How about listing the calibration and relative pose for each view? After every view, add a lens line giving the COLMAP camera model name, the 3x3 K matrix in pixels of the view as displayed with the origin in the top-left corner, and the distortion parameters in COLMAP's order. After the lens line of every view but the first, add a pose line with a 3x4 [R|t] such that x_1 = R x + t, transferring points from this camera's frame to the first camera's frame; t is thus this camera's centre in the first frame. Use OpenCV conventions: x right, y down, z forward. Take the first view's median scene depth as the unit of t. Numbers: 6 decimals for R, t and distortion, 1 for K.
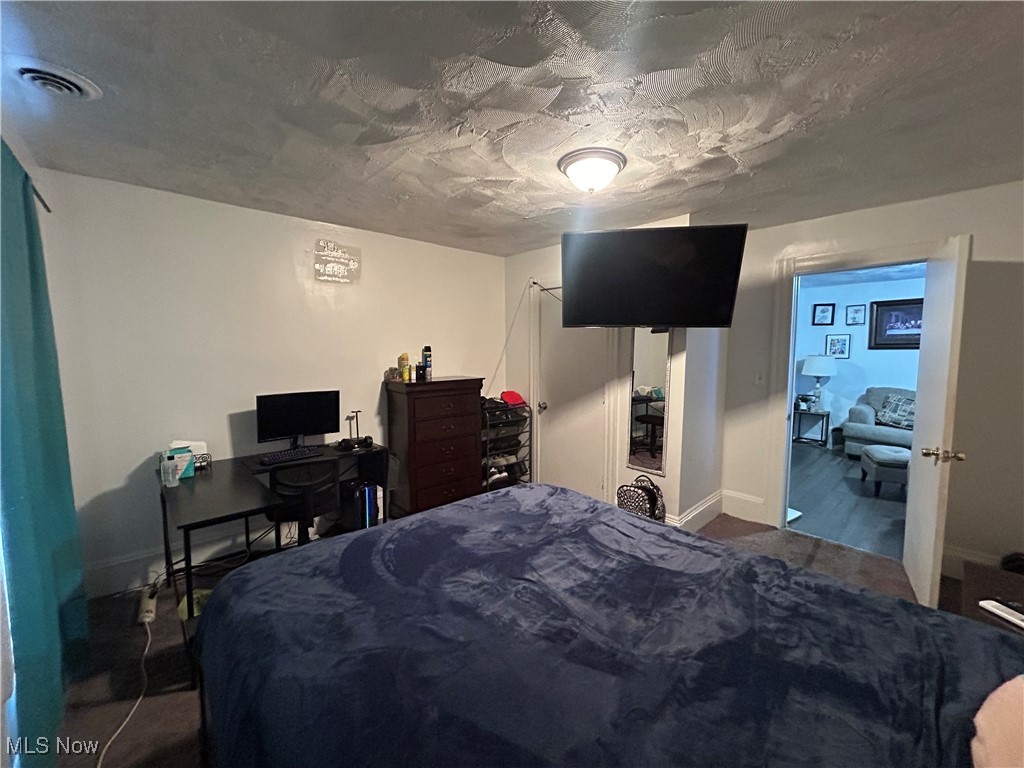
lens RADIAL K [[410.7, 0, 512.2], [0, 410.7, 383.8], [0, 0, 1]] dist [-0.001099, 0.000271]
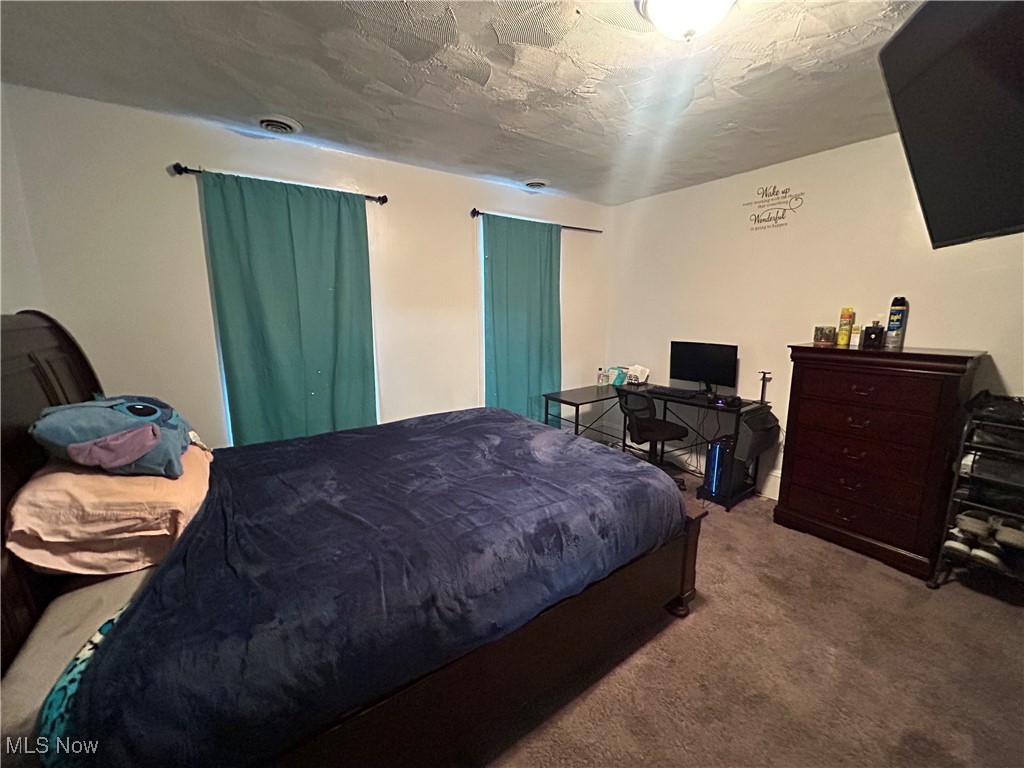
lens RADIAL K [[410.7, 0, 513.0], [0, 410.7, 380.6], [0, 0, 1]] dist [-0.001099, 0.000271]
pose [[-0.117038, 0.172412, -0.978047, 0.574635], [-0.080846, 0.979893, 0.182412, -0.035399], [0.989831, 0.100420, -0.100746, 0.532484]]
